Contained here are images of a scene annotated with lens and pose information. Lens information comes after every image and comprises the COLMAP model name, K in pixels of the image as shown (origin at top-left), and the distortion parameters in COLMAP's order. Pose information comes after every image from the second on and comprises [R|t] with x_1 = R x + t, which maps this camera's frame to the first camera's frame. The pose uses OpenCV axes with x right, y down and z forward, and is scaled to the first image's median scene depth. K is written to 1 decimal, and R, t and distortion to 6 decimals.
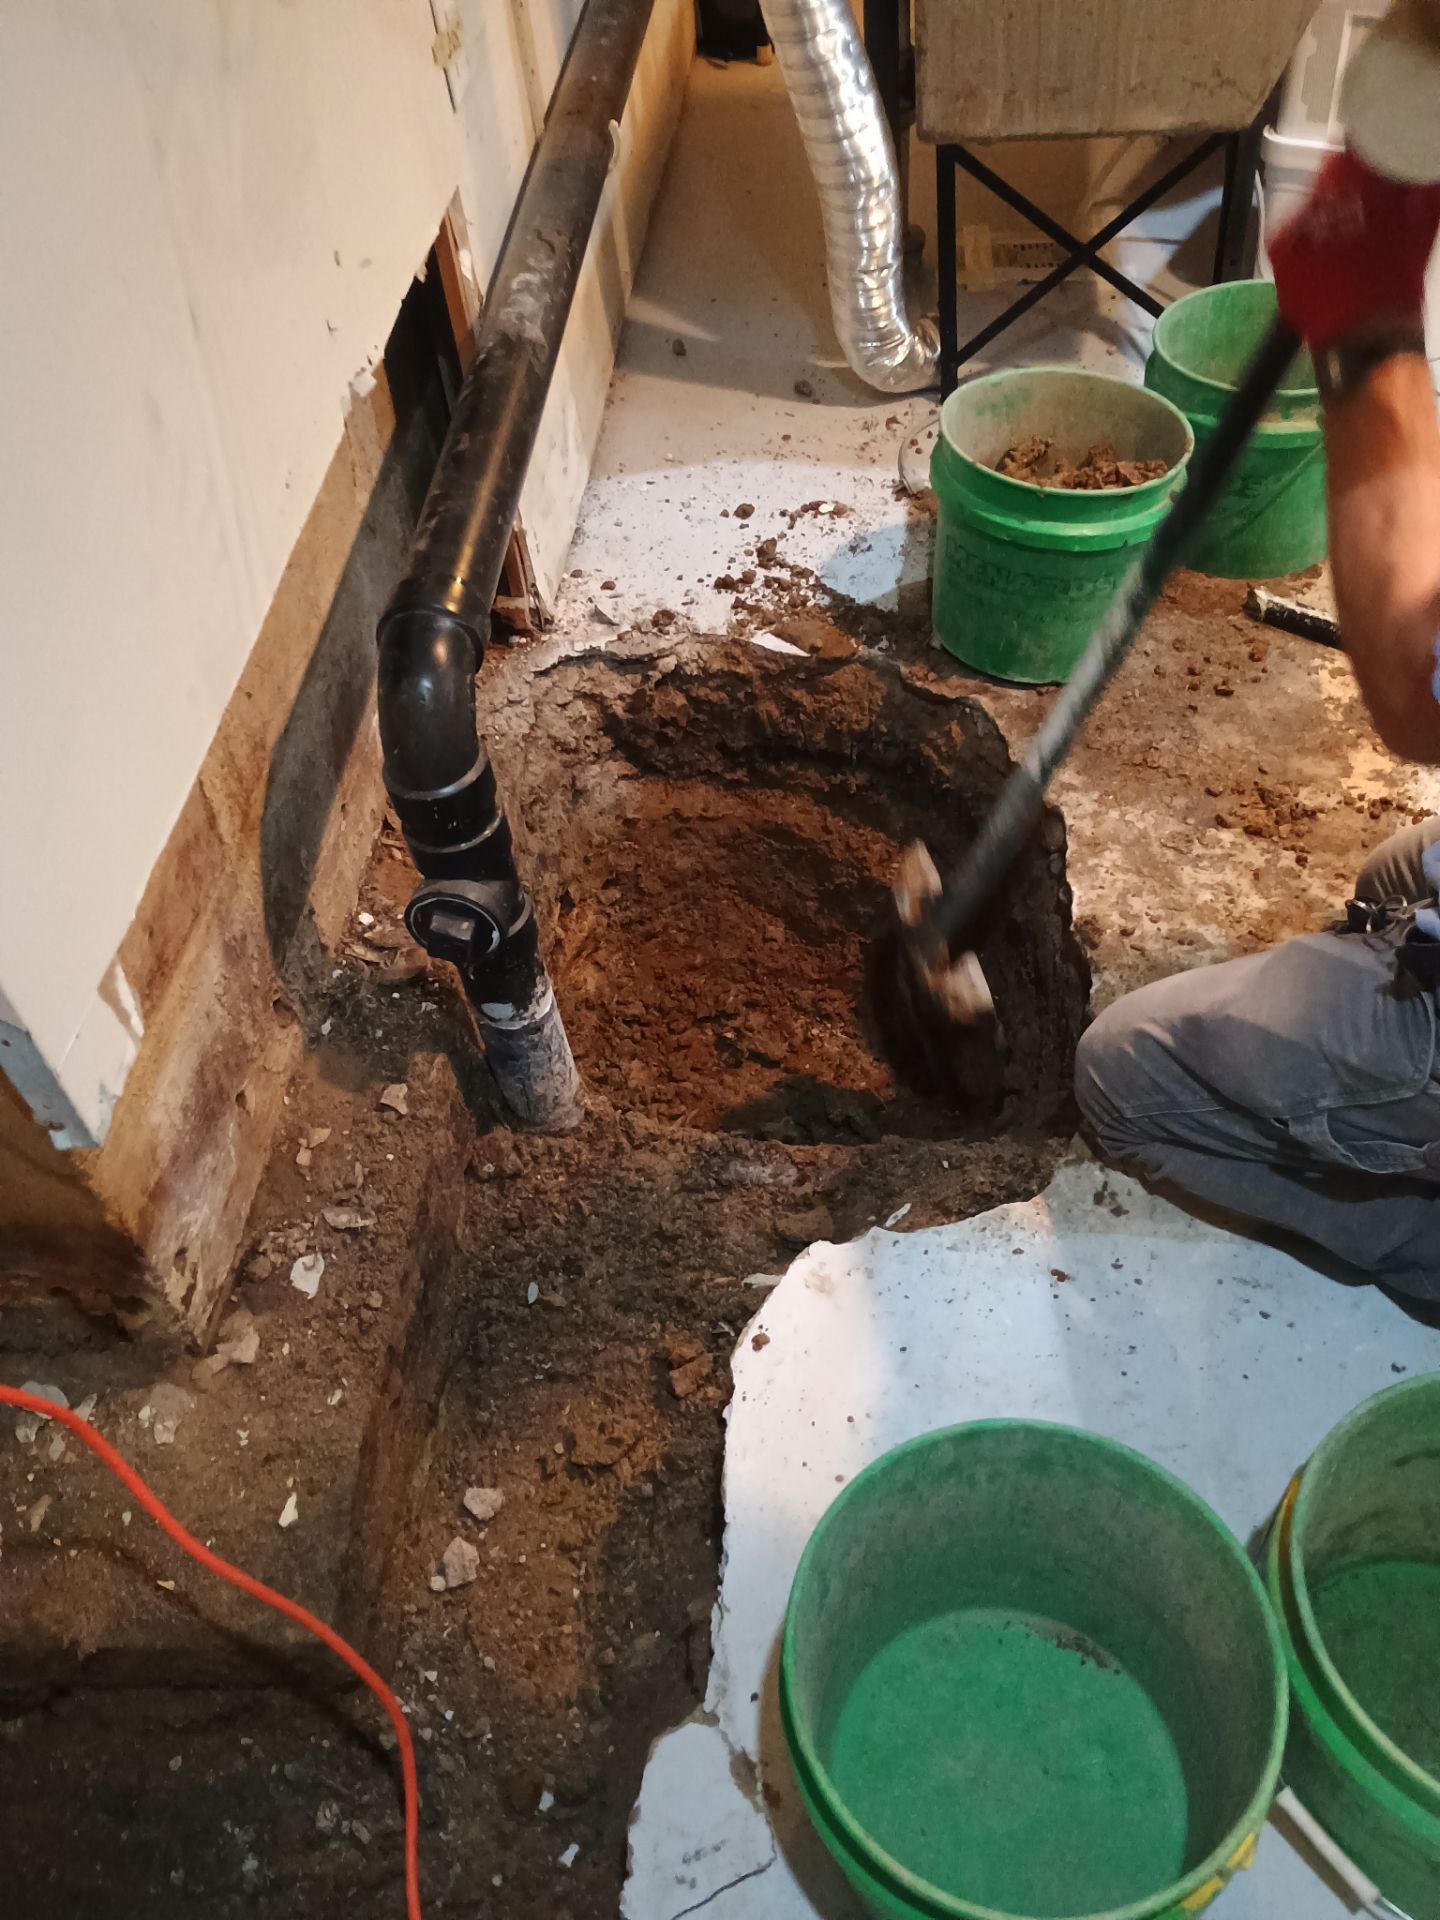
lens RADIAL K [[1611.4, 0, 689.1], [0, 1611.4, 984.9], [0, 0, 1]] dist [0.067492, -0.085419]
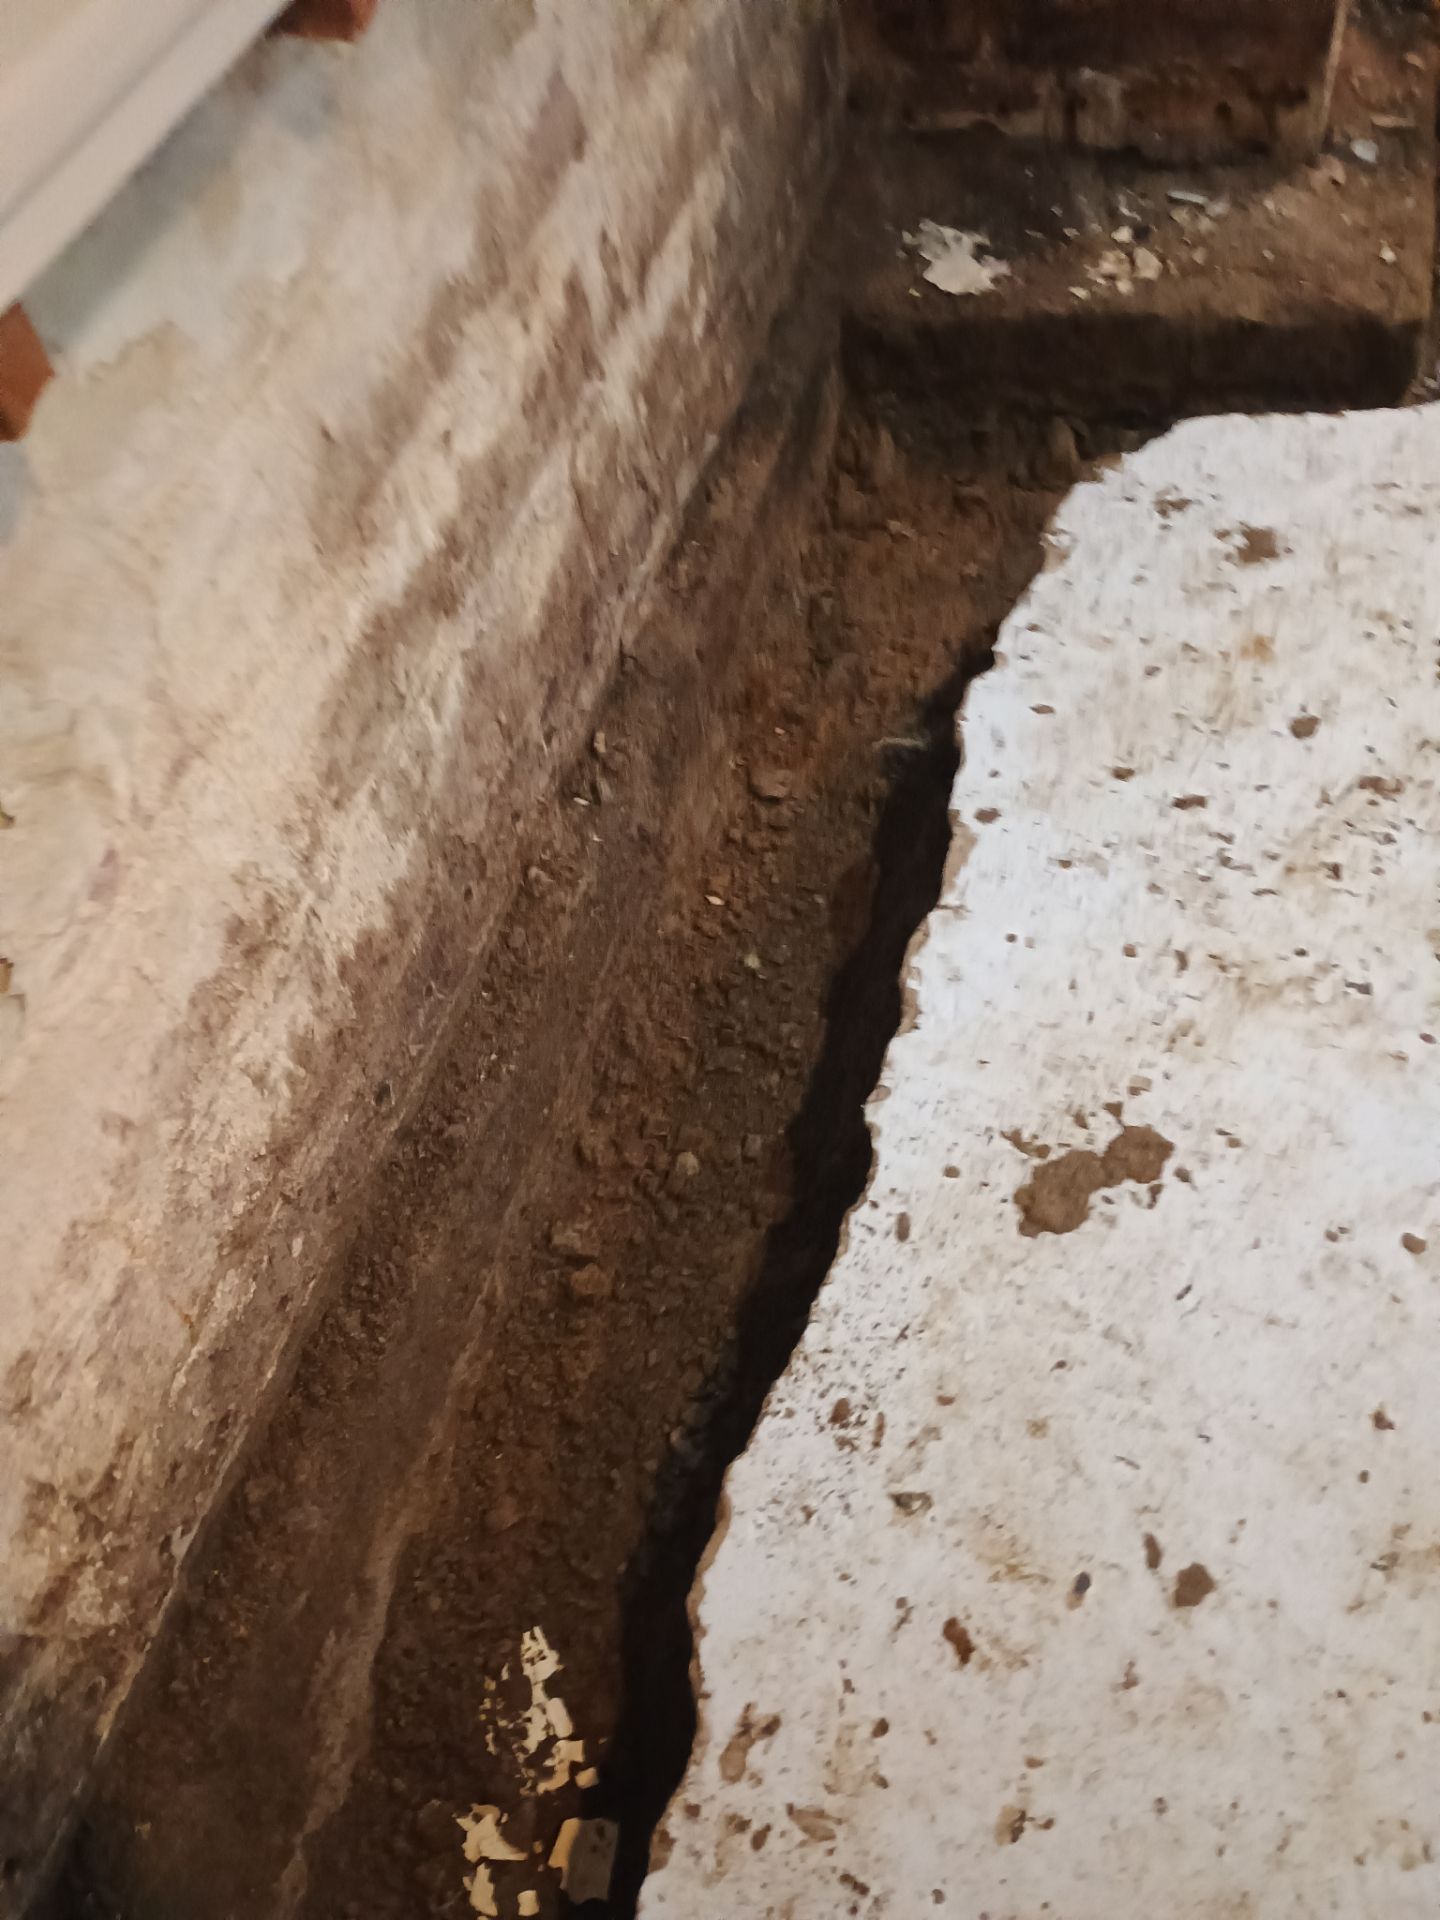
lens RADIAL K [[1611.7, 0, 669.7], [0, 1611.7, 957.2], [0, 0, 1]] dist [-0.003647, -0.003433]
pose [[0.972262, 0.136054, -0.190251, -0.443343], [-0.108818, 0.983138, 0.146965, 0.690917], [0.207038, -0.122186, 0.970673, -0.500601]]
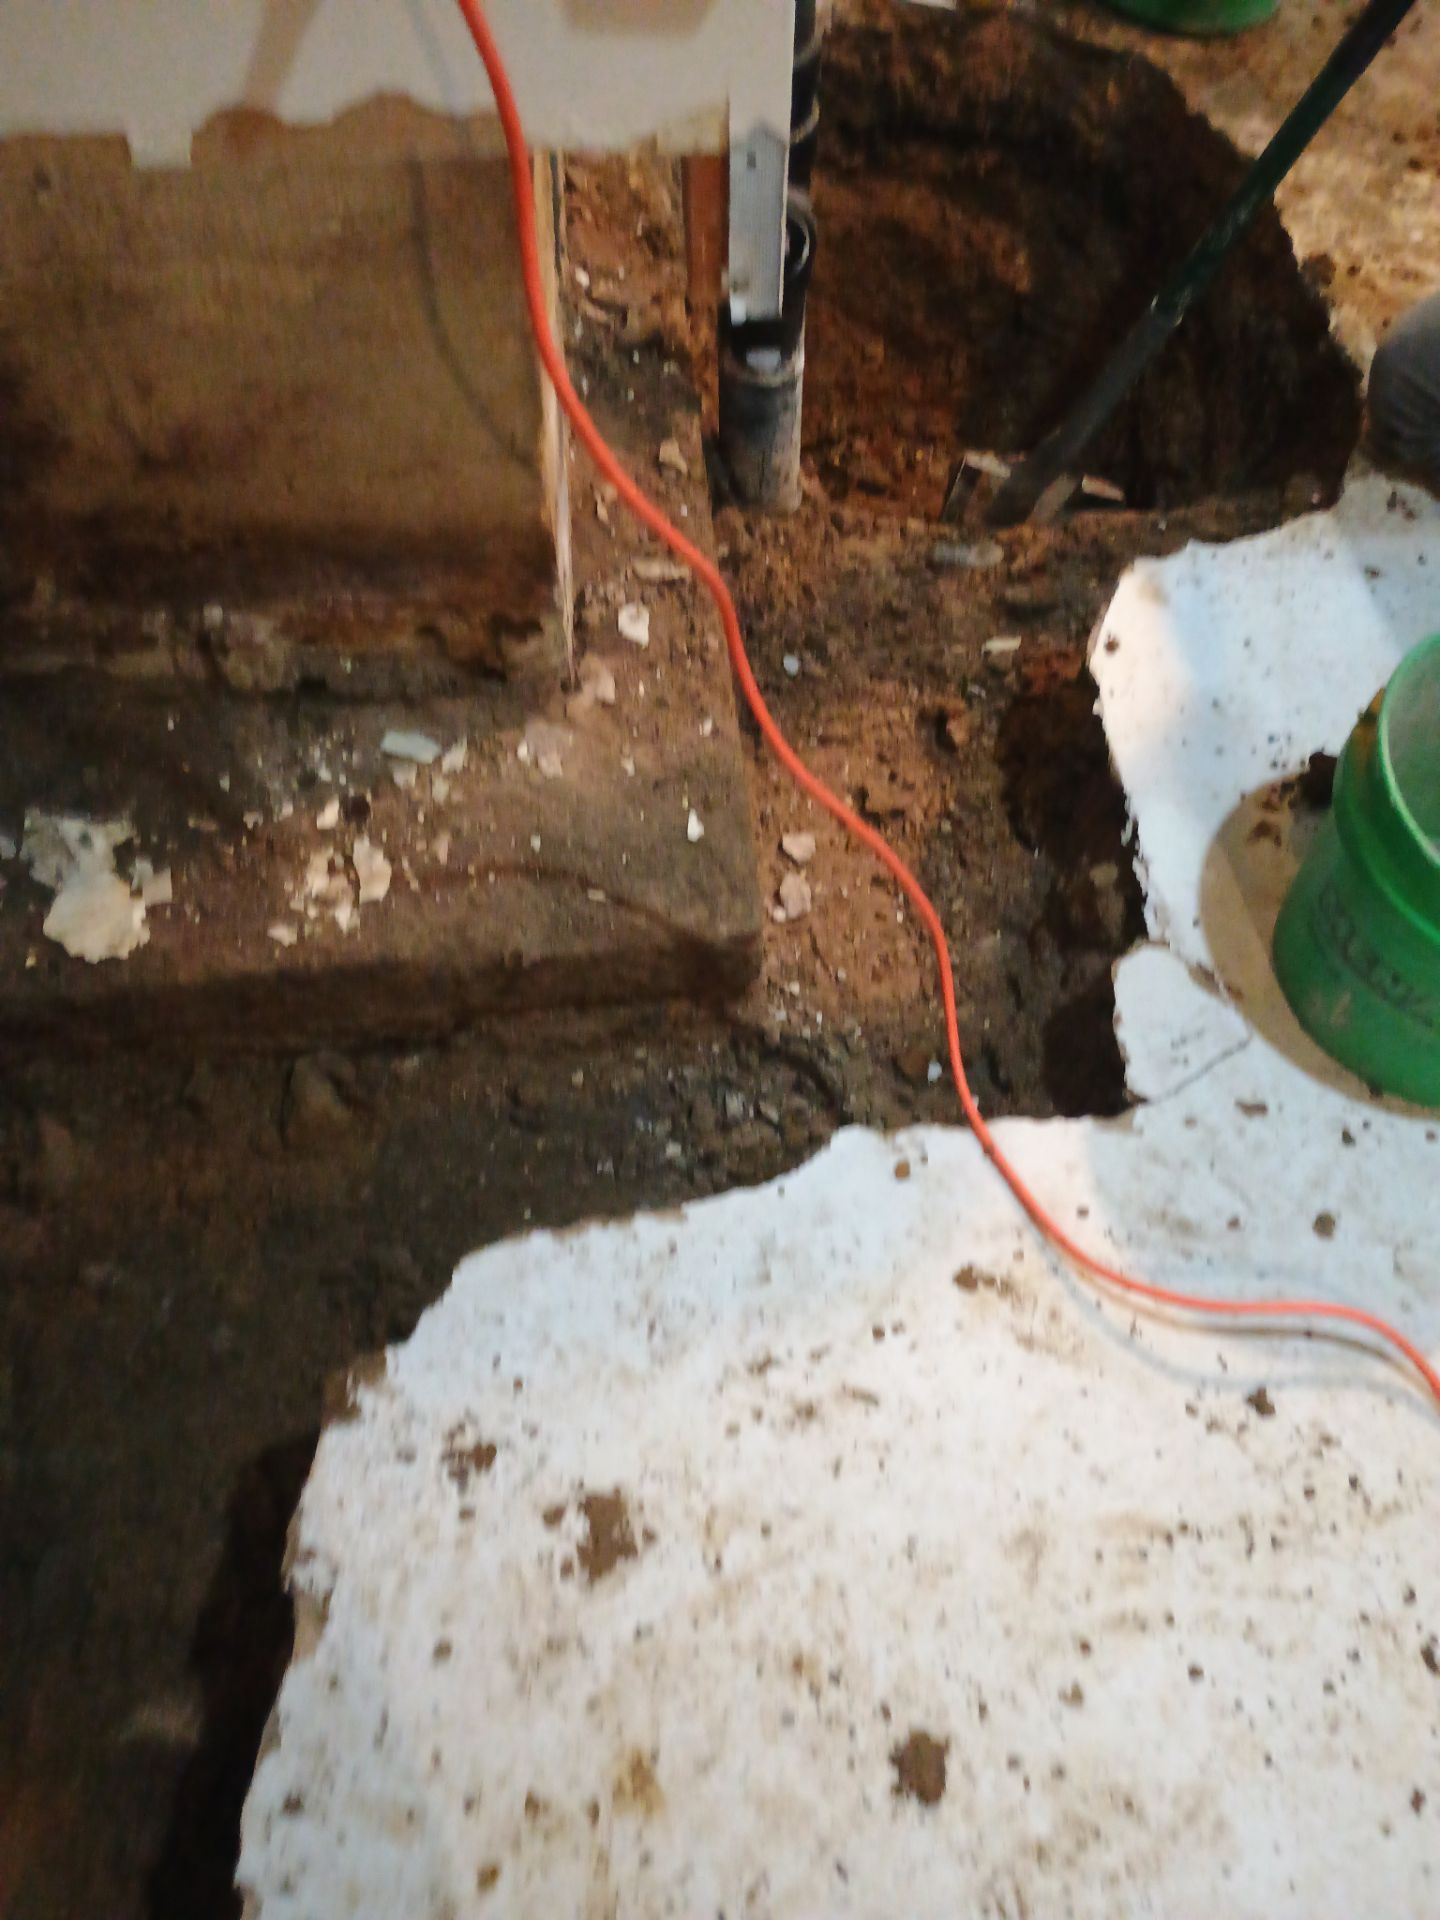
lens RADIAL K [[1611.4, 0, 689.1], [0, 1611.4, 984.9], [0, 0, 1]] dist [0.067492, -0.085419]
pose [[0.985729, -0.079923, 0.148157, -0.358024], [0.043078, 0.970564, 0.236960, 0.155860], [-0.162735, -0.227196, 0.960156, -0.008455]]
